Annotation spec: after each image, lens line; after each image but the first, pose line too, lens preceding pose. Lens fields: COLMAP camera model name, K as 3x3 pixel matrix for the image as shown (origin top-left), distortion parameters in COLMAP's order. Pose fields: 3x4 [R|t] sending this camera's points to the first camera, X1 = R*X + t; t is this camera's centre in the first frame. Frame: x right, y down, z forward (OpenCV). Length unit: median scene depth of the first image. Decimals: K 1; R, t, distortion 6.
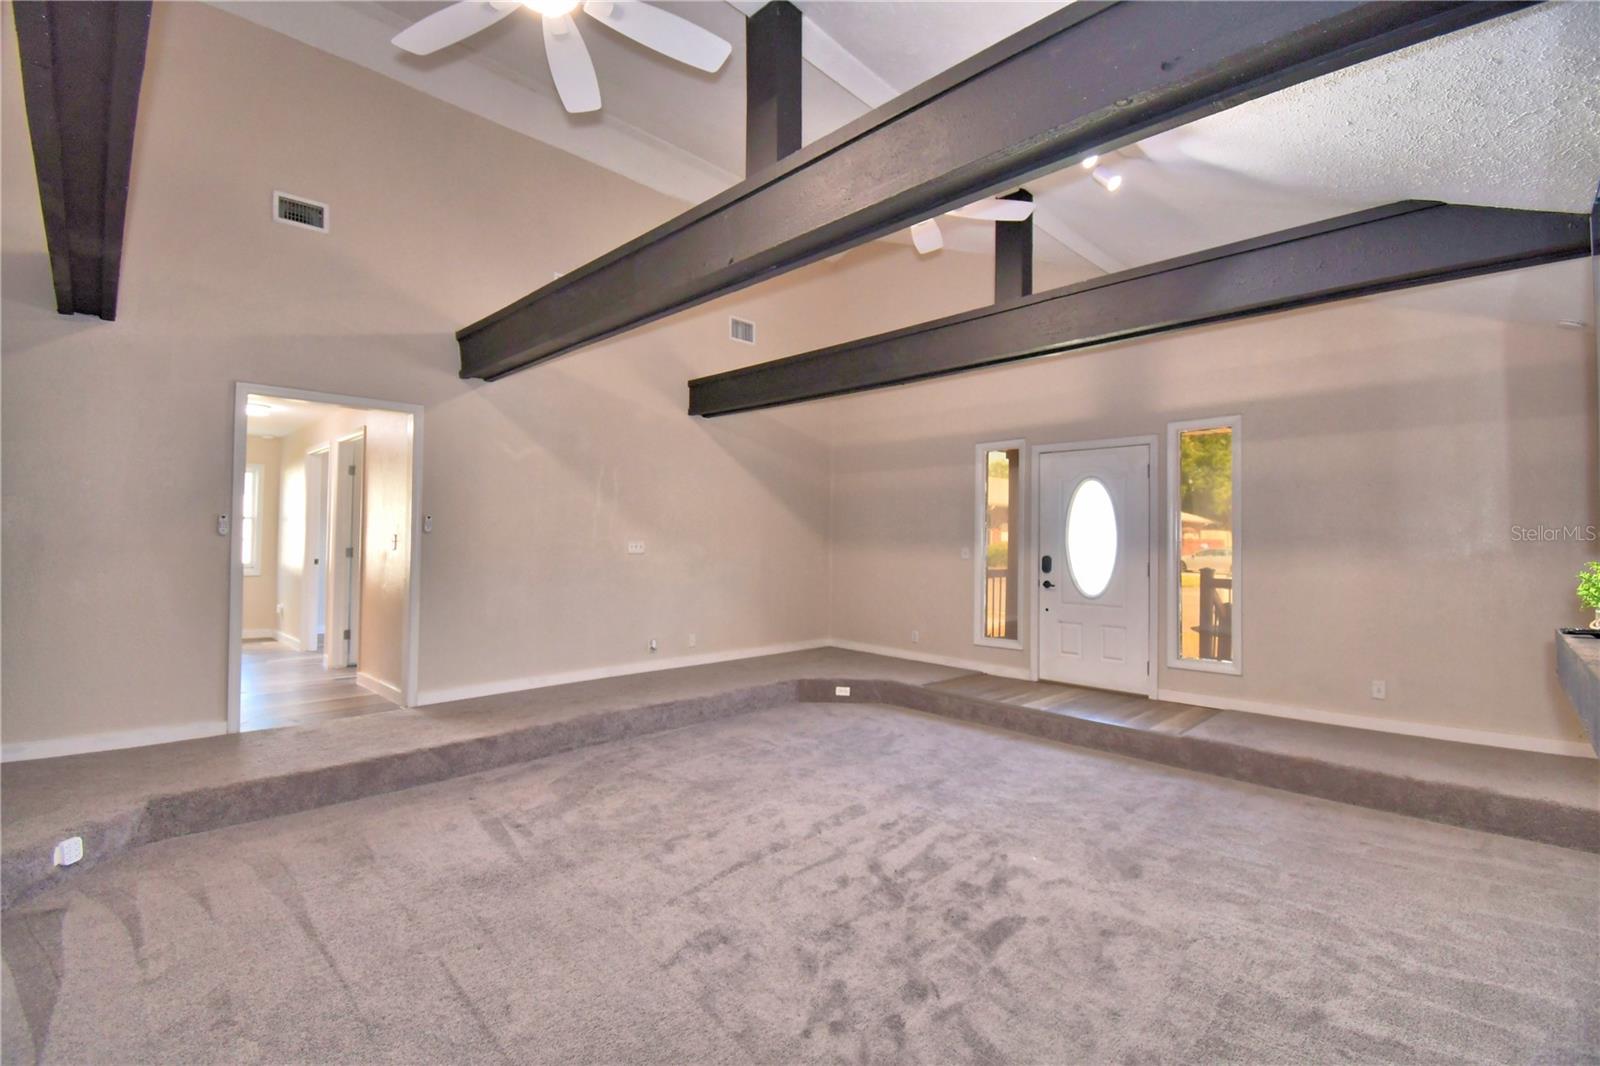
lens RADIAL K [[694.1, 0, 800.0], [0, 694.1, 533.0], [0, 0, 1]] dist [0.019226, -0.021280]
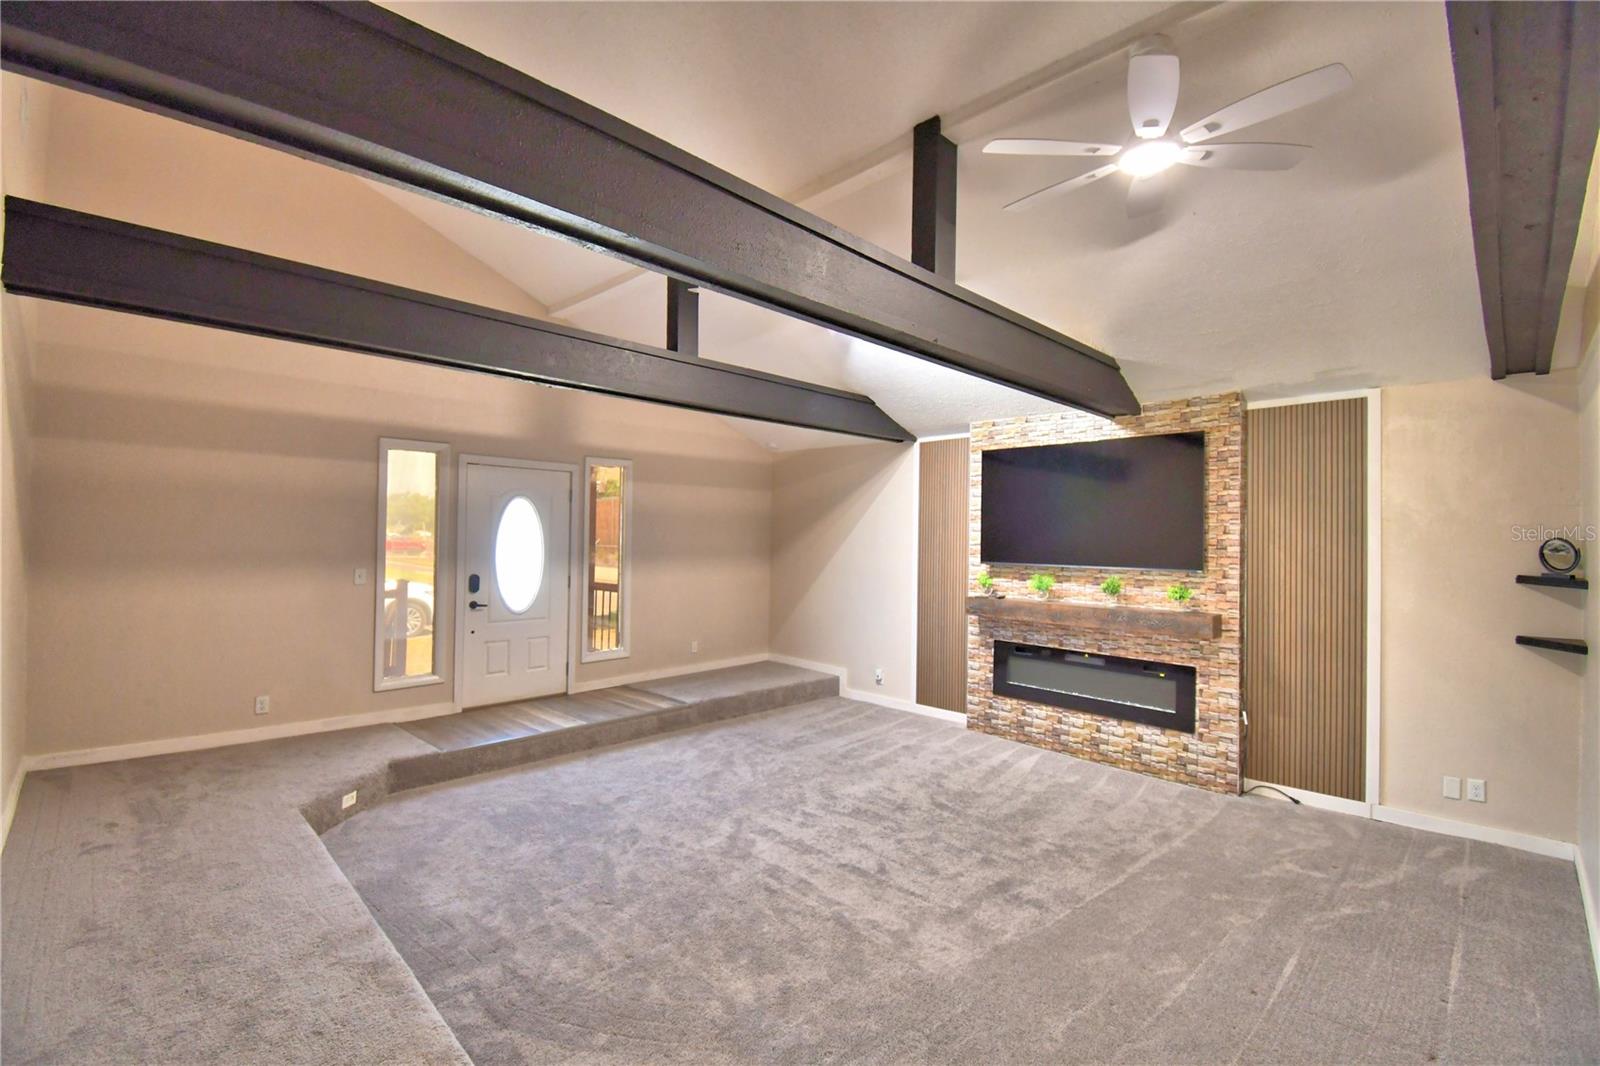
lens RADIAL K [[708.5, 0, 790.5], [0, 708.5, 528.2], [0, 0, 1]] dist [0.021209, -0.022907]
pose [[0.026877, -0.003371, 0.999633, -1.039900], [-0.027349, 0.999618, 0.004107, -0.079887], [-0.999265, -0.027449, 0.026774, 0.973466]]
